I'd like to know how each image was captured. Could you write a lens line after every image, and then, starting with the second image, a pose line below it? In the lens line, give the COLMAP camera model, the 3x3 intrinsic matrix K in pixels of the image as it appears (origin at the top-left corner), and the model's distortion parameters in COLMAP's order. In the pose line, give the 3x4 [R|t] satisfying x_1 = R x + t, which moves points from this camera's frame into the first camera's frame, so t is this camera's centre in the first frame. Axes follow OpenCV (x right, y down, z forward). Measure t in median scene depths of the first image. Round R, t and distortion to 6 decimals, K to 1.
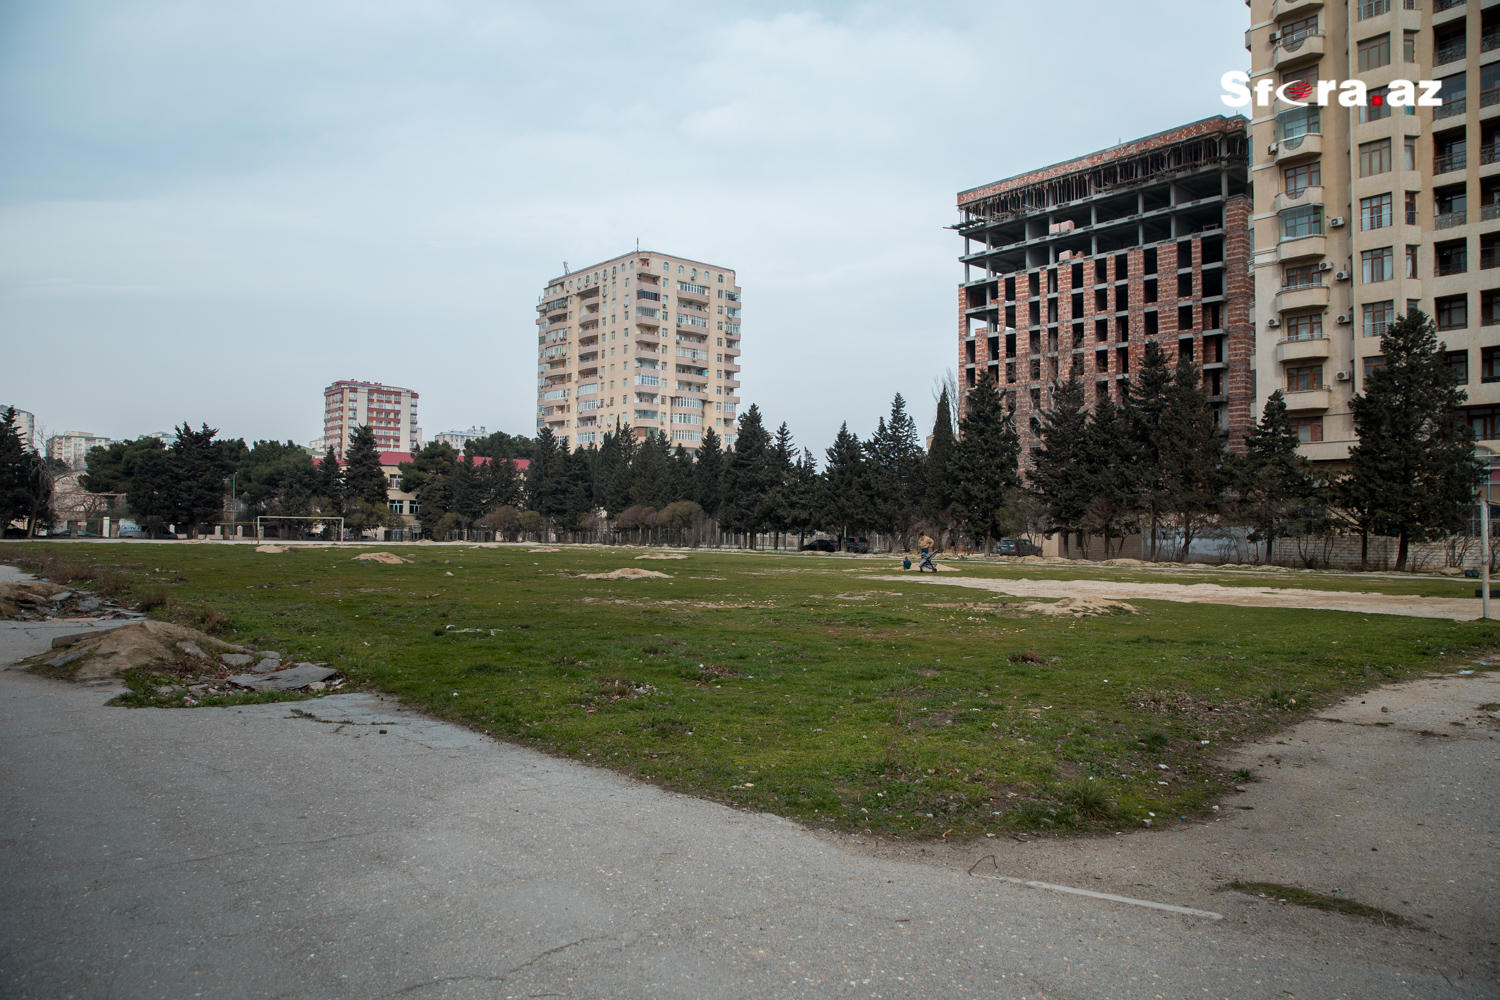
lens RADIAL K [[1022.2, 0, 752.9], [0, 1022.2, 509.4], [0, 0, 1]] dist [-0.070306, 0.039959]
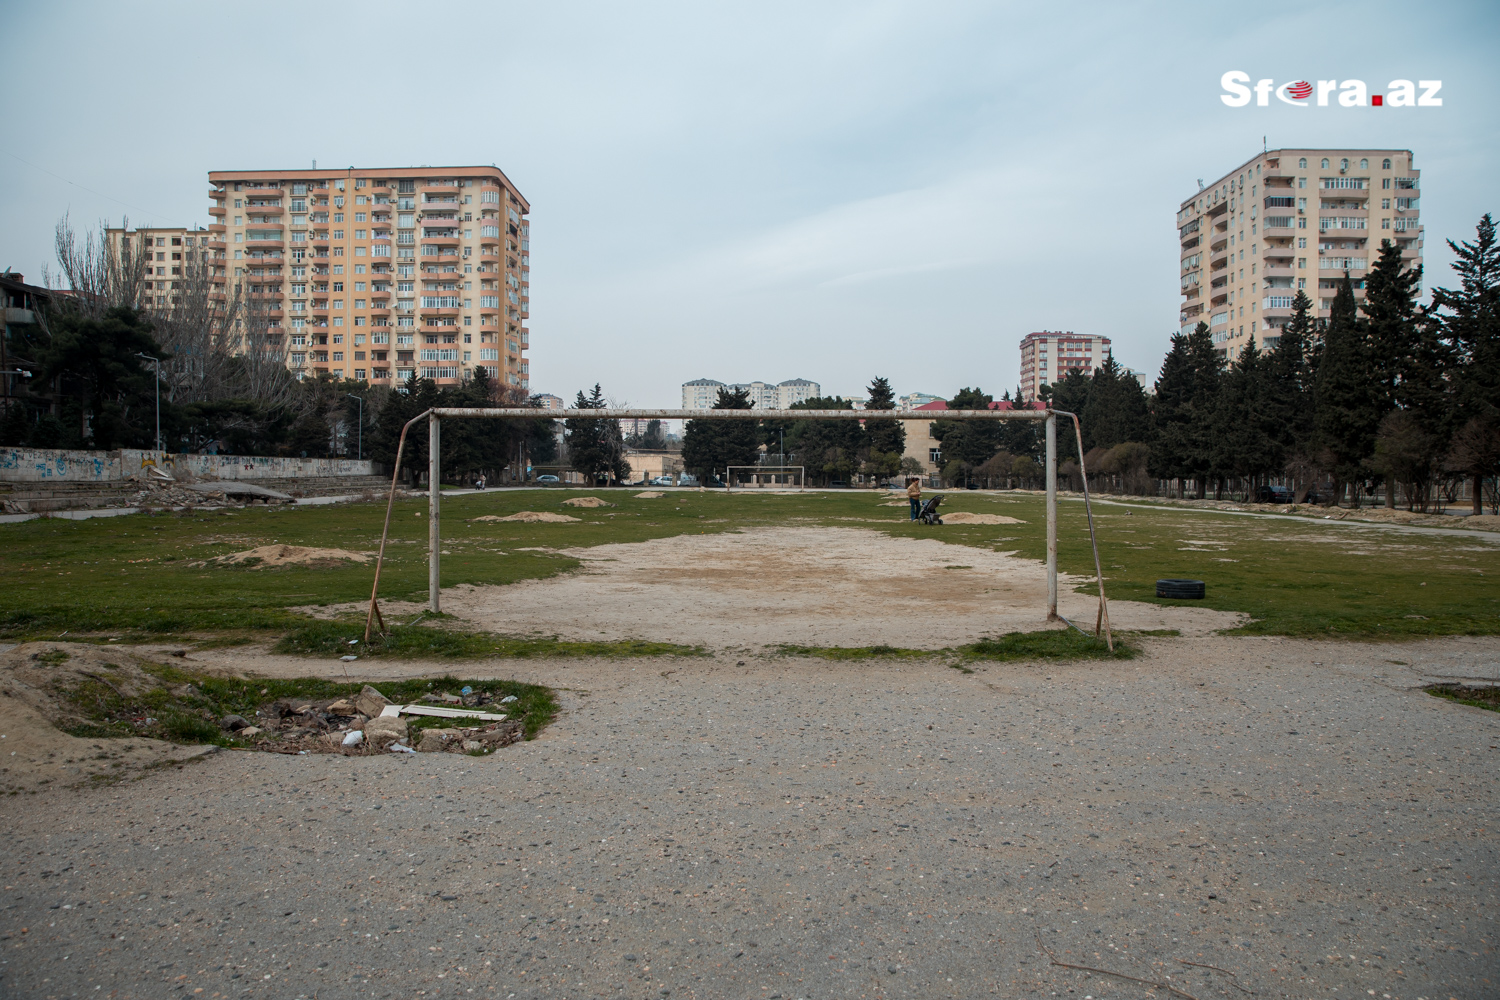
lens RADIAL K [[1022.2, 0, 743.2], [0, 1022.2, 504.8], [0, 0, 1]] dist [-0.070306, 0.039959]
pose [[0.733609, 0.013229, -0.679443, 0.135578], [0.017947, 0.999085, 0.038829, 0.002574], [0.679335, -0.040679, 0.732700, 0.068153]]
